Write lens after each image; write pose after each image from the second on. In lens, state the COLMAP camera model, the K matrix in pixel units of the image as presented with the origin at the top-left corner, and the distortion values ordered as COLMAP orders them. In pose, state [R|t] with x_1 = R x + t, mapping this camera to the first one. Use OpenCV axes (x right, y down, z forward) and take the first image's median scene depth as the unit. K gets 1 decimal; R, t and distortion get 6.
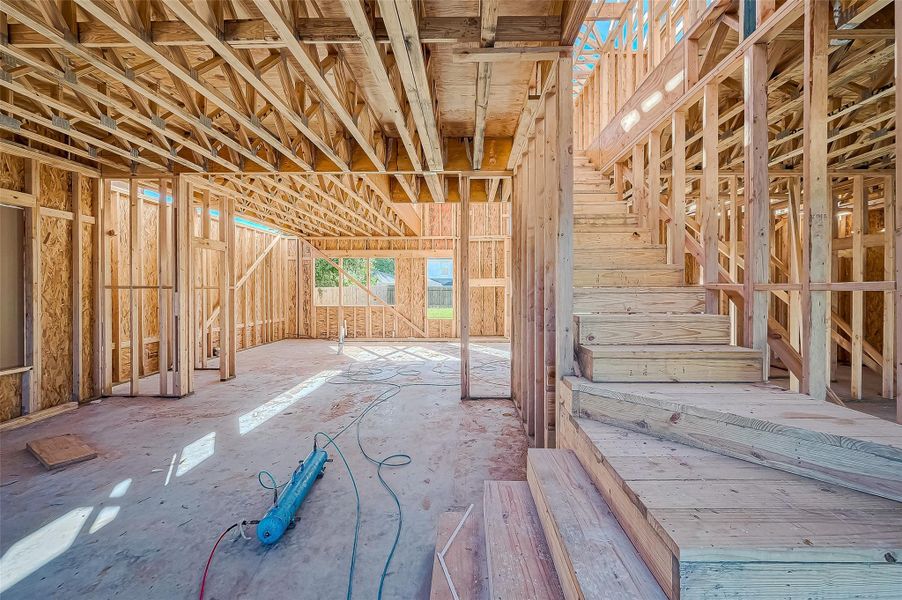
lens RADIAL K [[358.2, 0, 457.2], [0, 358.2, 291.1], [0, 0, 1]] dist [-0.001846, 0.000653]
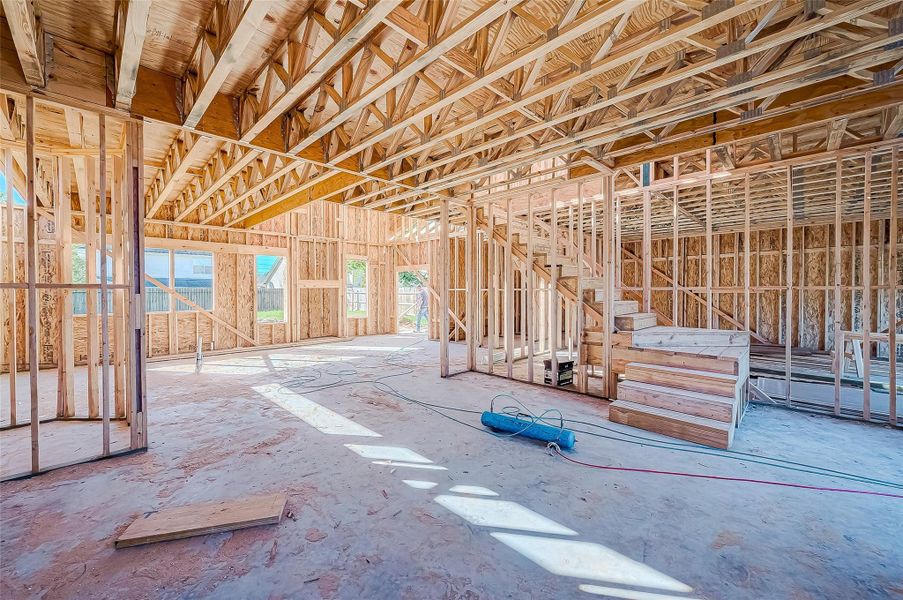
lens RADIAL K [[358.6, 0, 446.4], [0, 358.6, 294.3], [0, 0, 1]] dist [-0.001846, 0.000653]
pose [[0.693642, -0.006138, 0.720293, -1.003508], [0.003944, 0.999981, 0.004724, 0.003763], [-0.720309, -0.000436, 0.693653, 0.140053]]
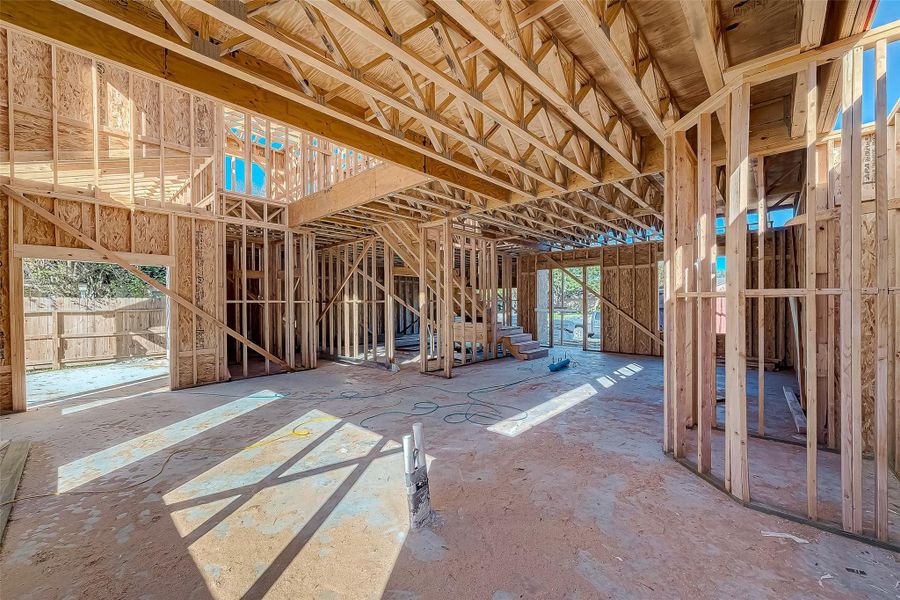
lens RADIAL K [[357.4, 0, 452.5], [0, 357.4, 303.8], [0, 0, 1]] dist [-0.001846, 0.000653]
pose [[-0.758866, 0.004438, 0.651232, -1.051778], [0.010029, 0.999938, 0.004873, -0.004242], [-0.651170, 0.010229, -0.758863, 2.371879]]
